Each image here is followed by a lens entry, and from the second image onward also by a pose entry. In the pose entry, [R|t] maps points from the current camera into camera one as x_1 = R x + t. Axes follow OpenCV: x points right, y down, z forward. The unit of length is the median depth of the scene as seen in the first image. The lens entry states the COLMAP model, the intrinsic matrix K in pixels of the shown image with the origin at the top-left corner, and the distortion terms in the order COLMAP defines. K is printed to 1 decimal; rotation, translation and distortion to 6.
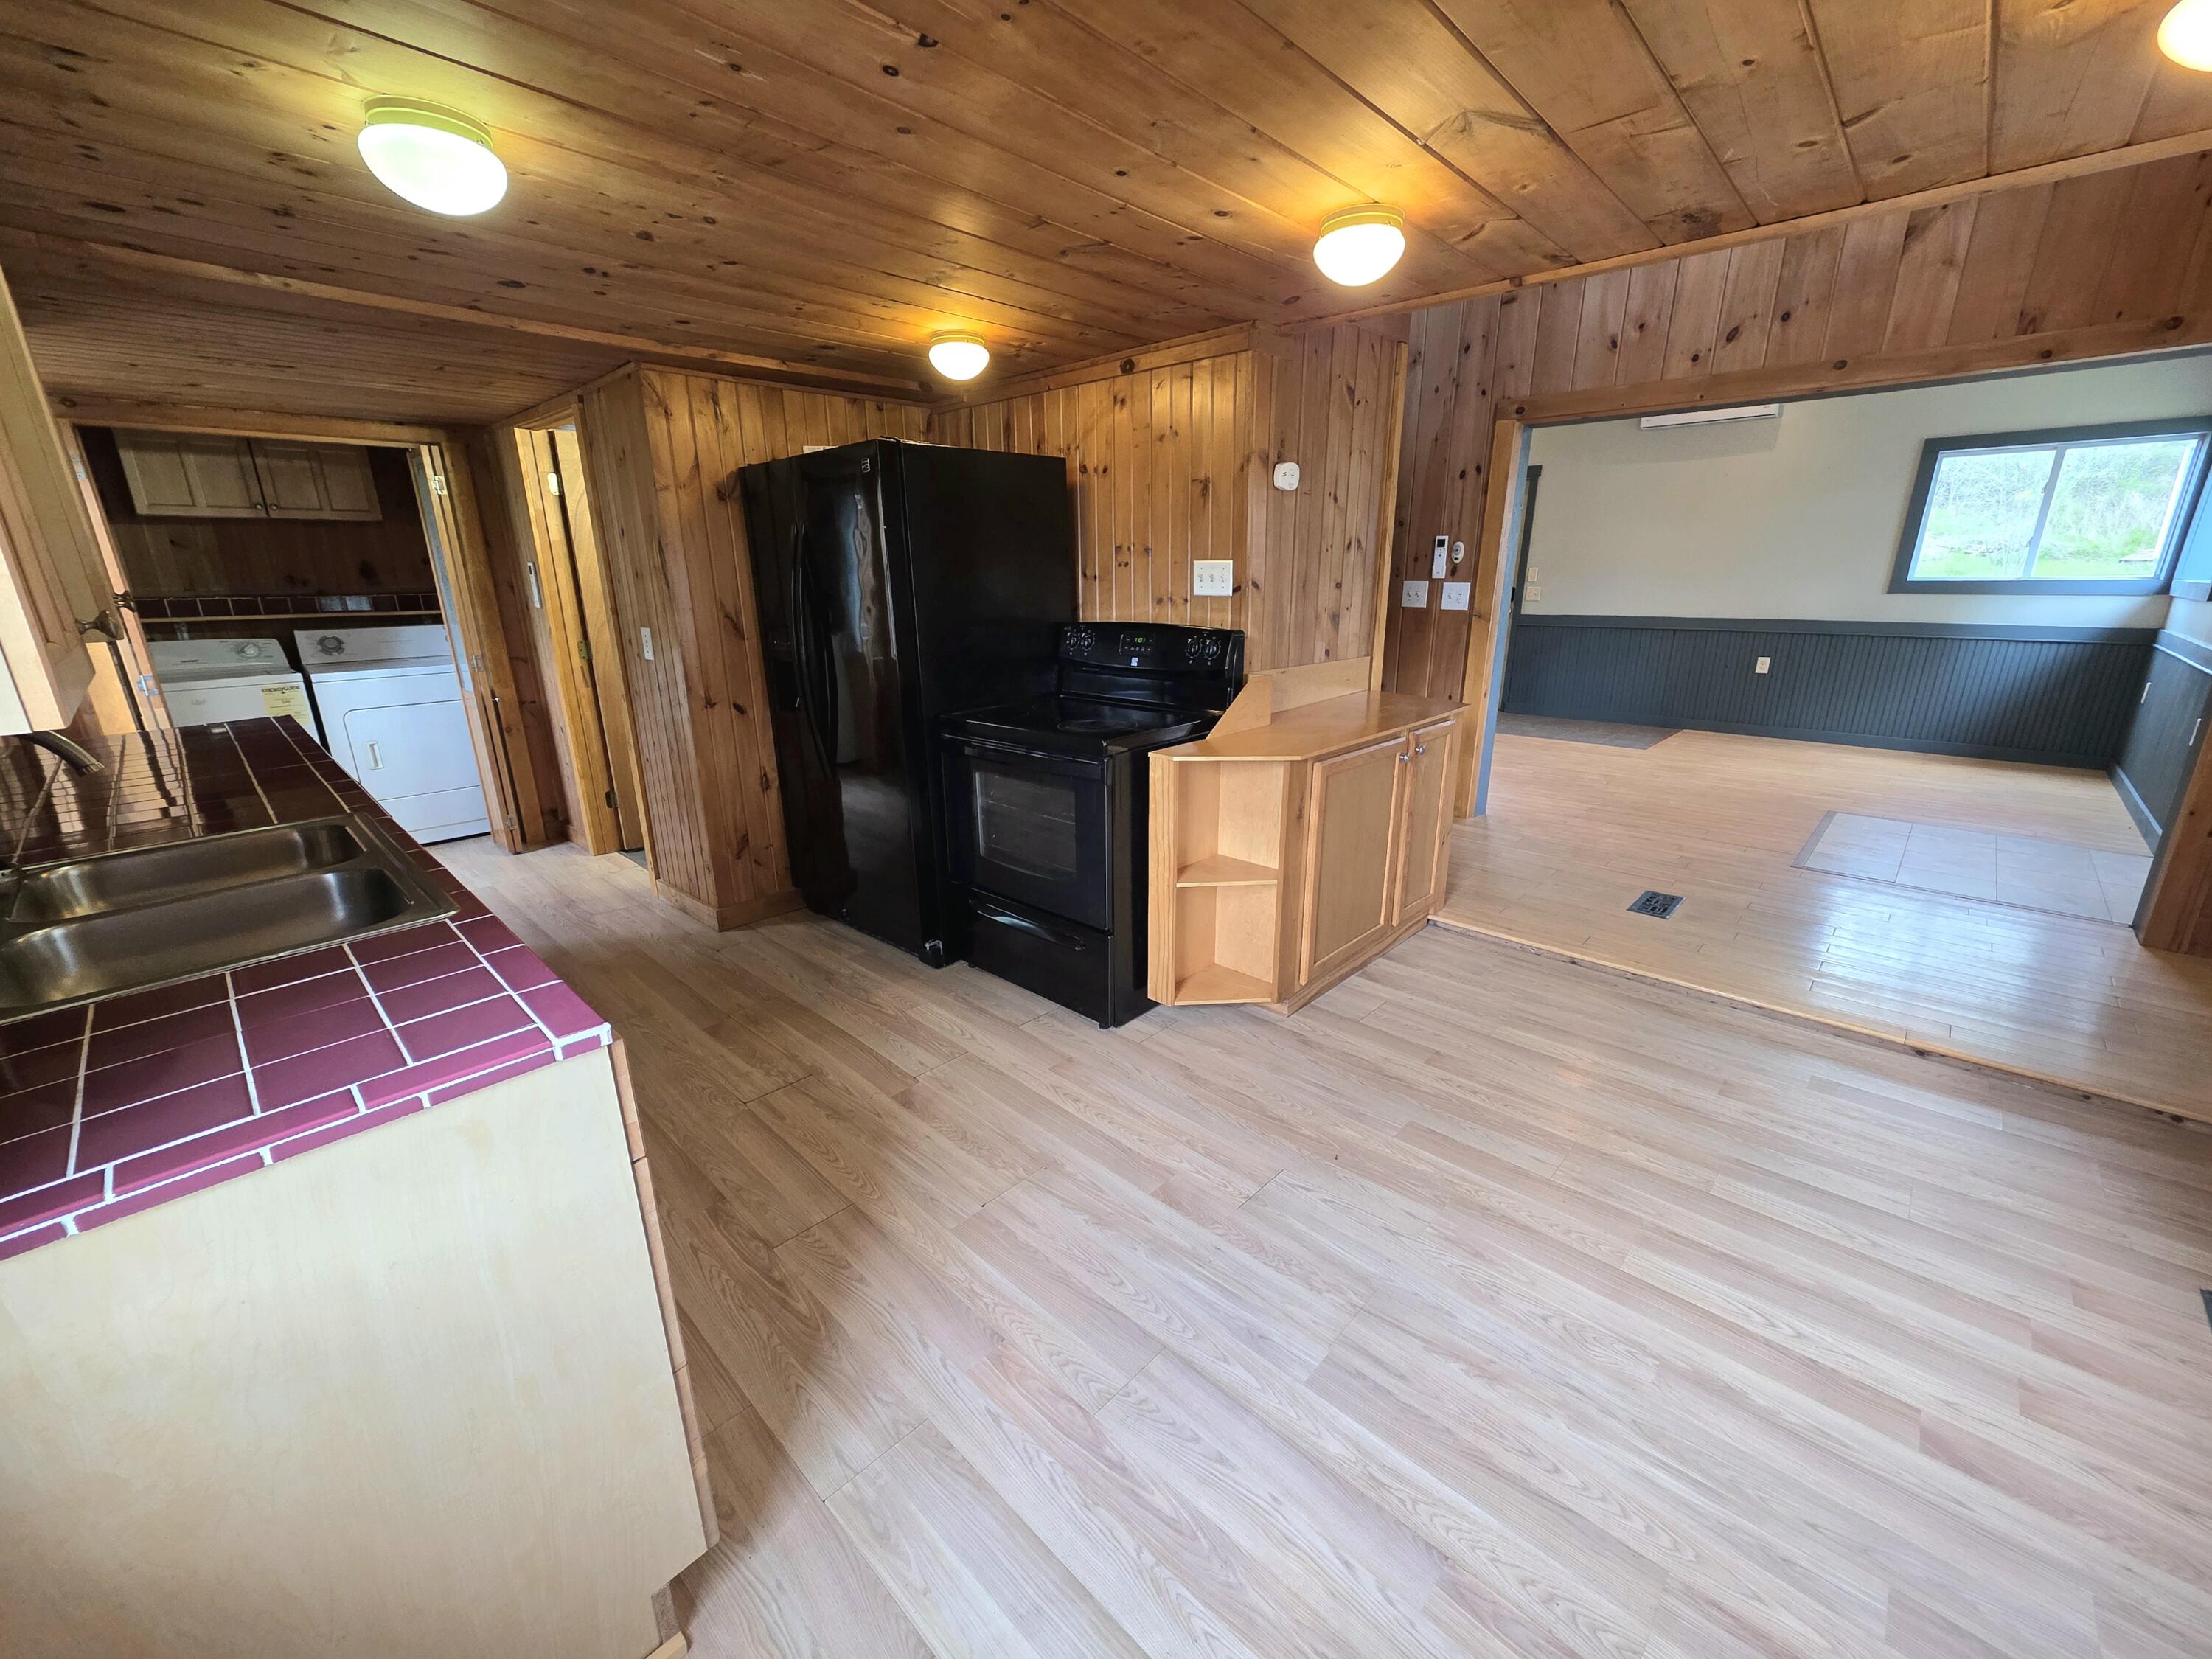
lens RADIAL K [[887.2, 0, 1103.2], [0, 887.2, 830.3], [0, 0, 1]] dist [0.004752, -0.000035]
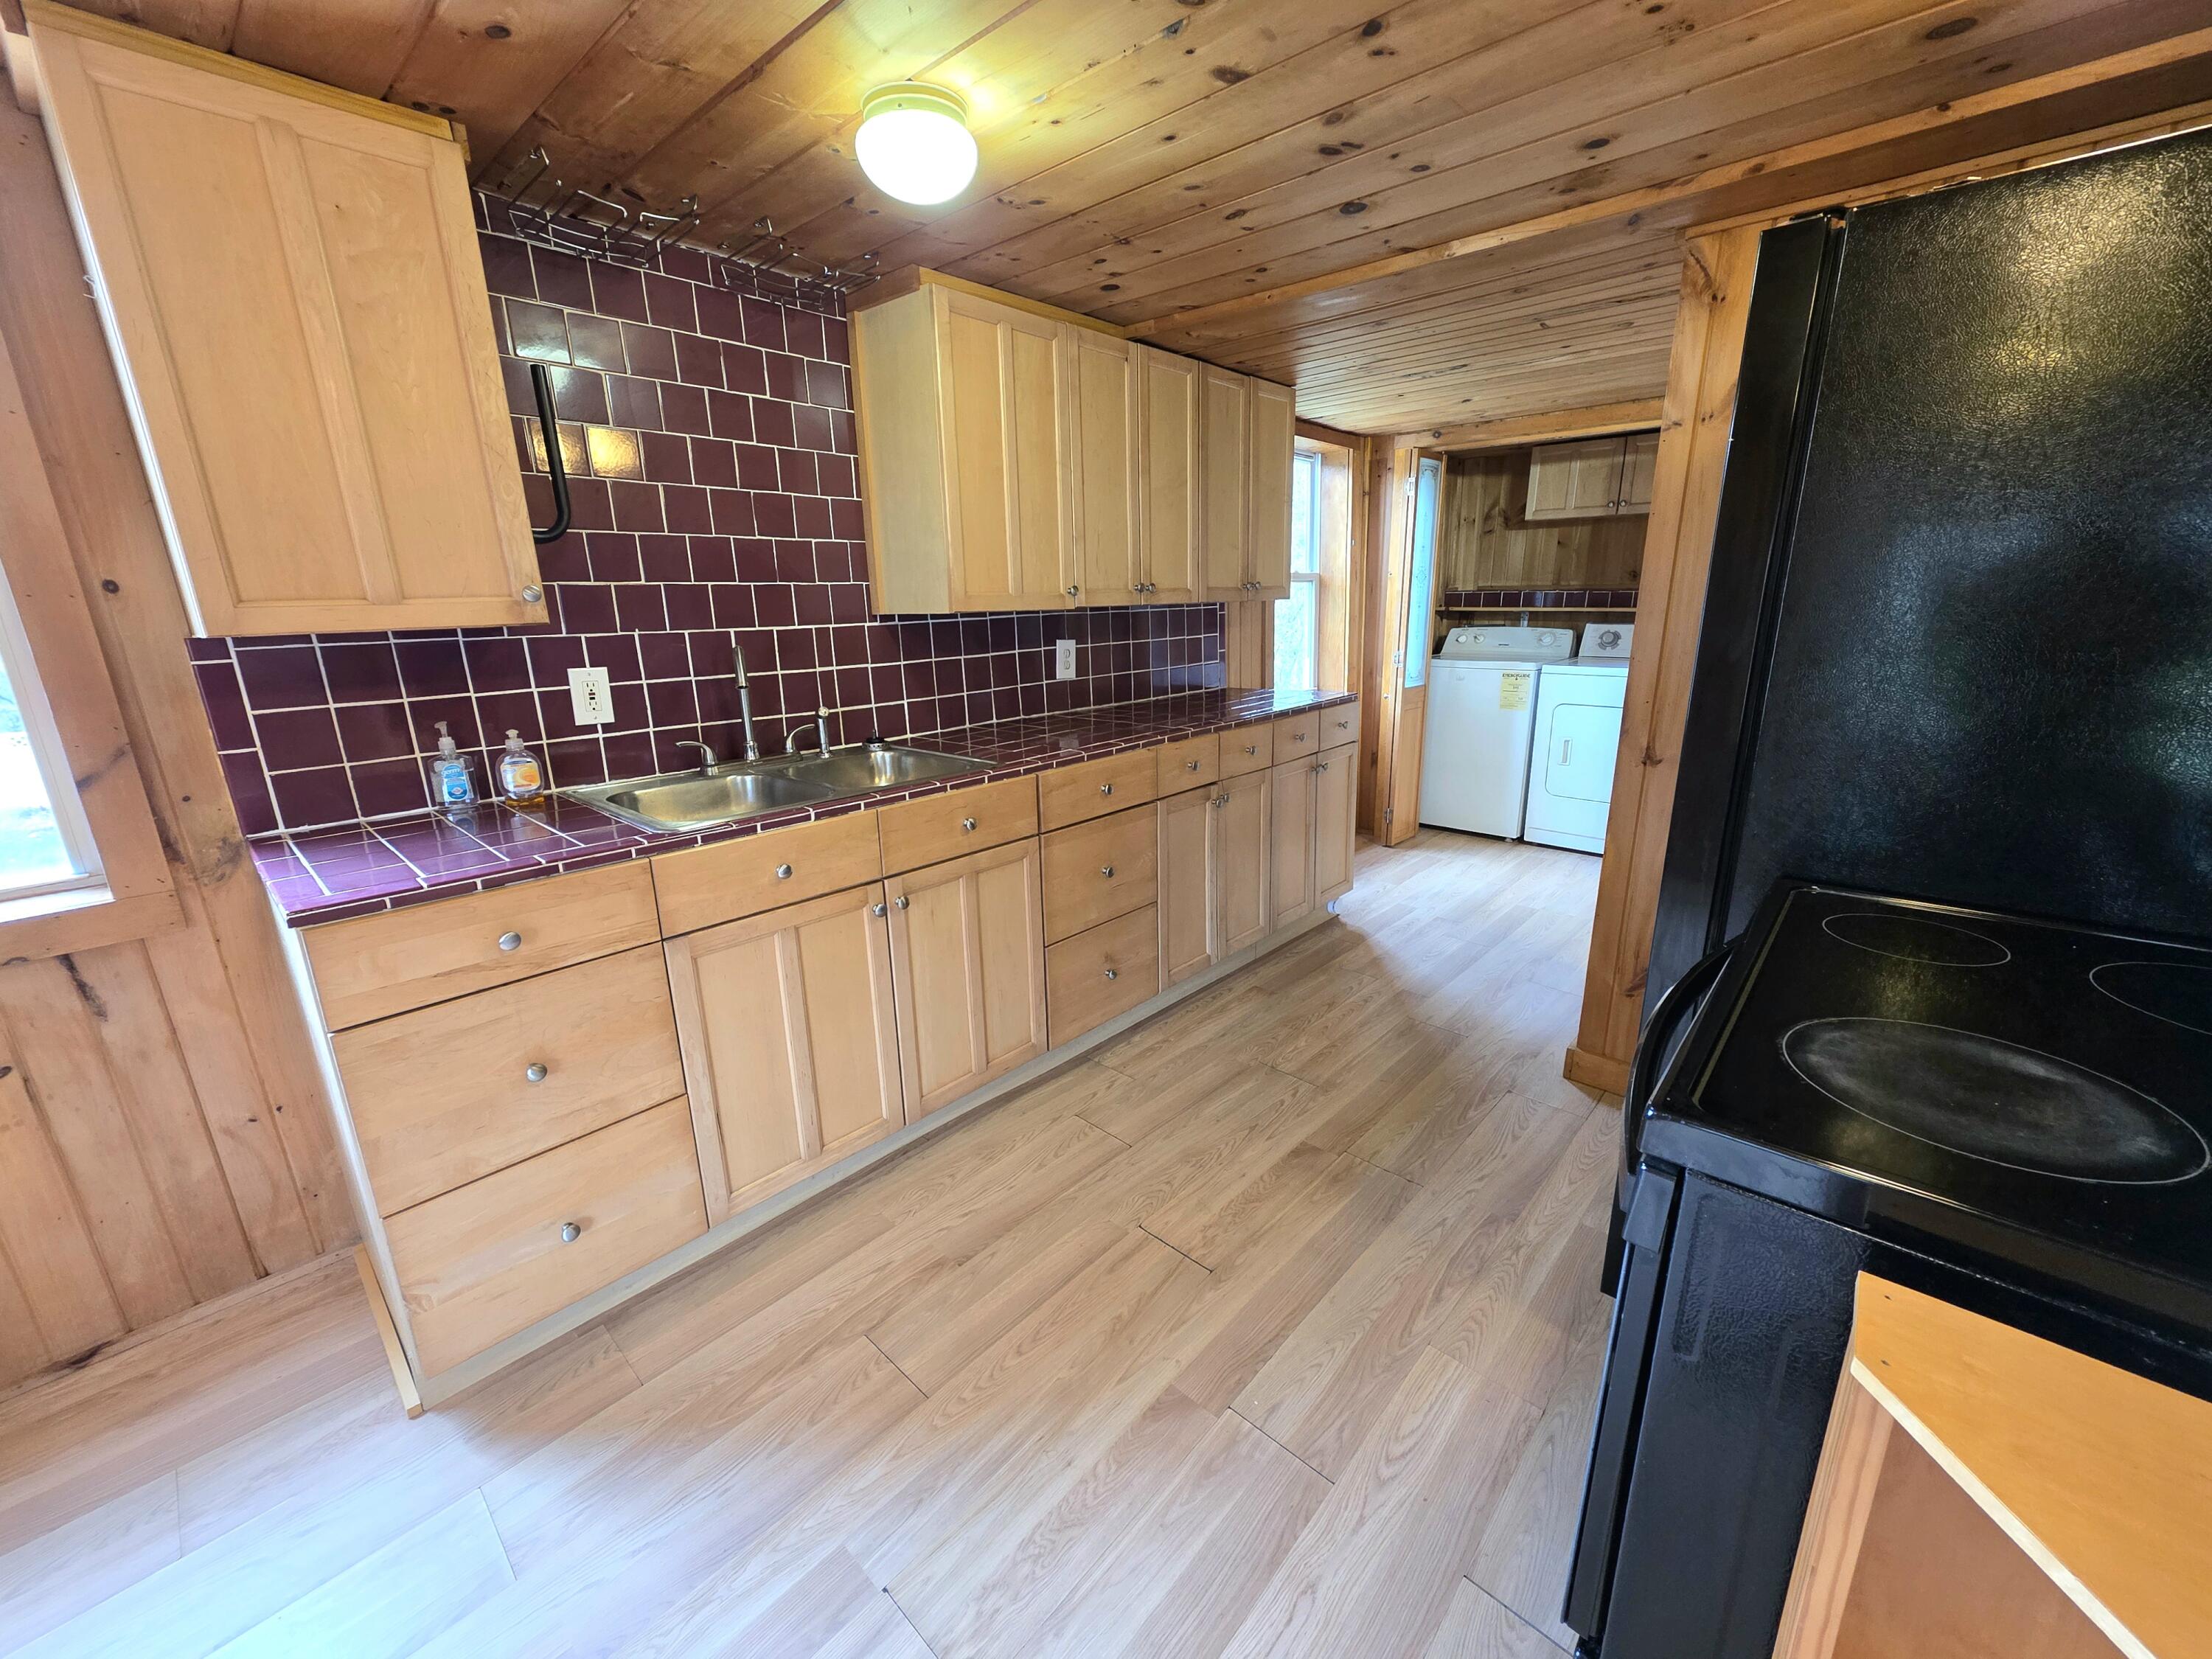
lens RADIAL K [[887.2, 0, 1098.3], [0, 887.2, 825.8], [0, 0, 1]] dist [0.004752, -0.000035]
pose [[0.005296, 0.267127, -0.963647, 0.202916], [-0.269939, 0.928268, 0.255836, -0.166869], [0.962863, 0.258771, 0.077024, 0.622947]]
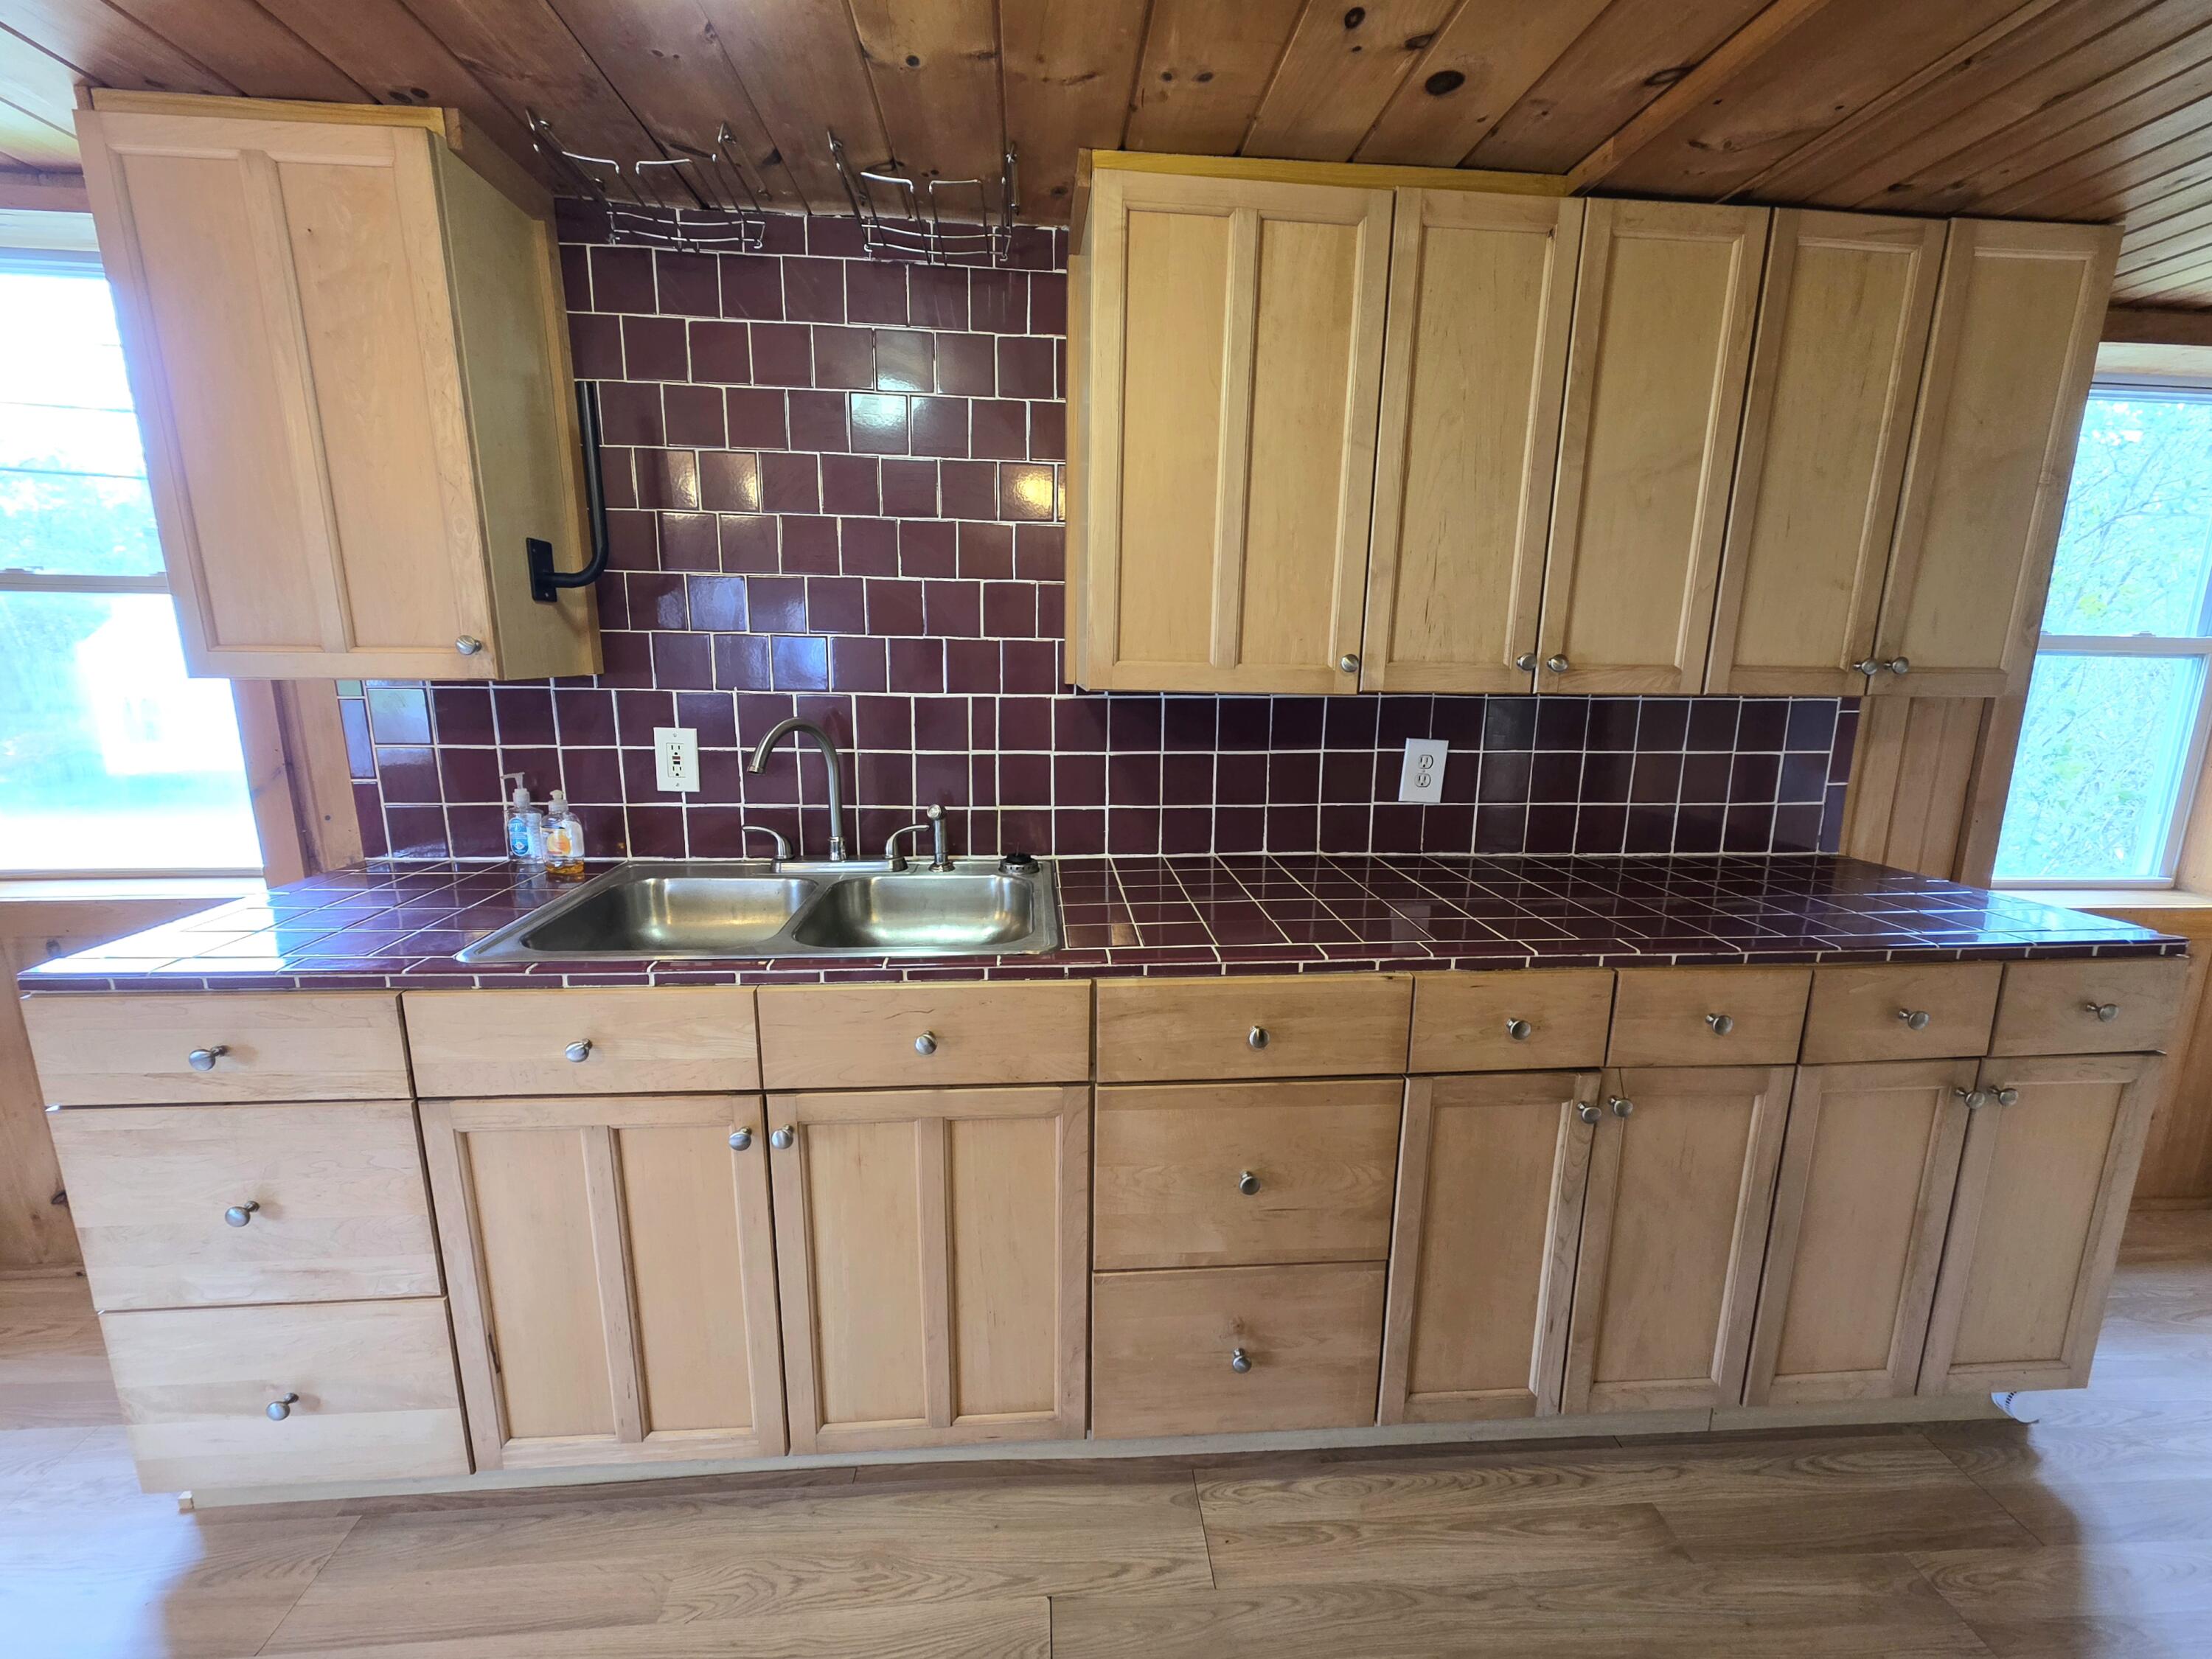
lens RADIAL K [[887.2, 0, 1102.4], [0, 887.2, 824.6], [0, 0, 1]] dist [0.004752, -0.000035]
pose [[-0.677242, 0.153913, -0.719481, -0.221916], [-0.216973, 0.892610, 0.395184, -0.235110], [0.703040, 0.423743, -0.571118, 0.824718]]
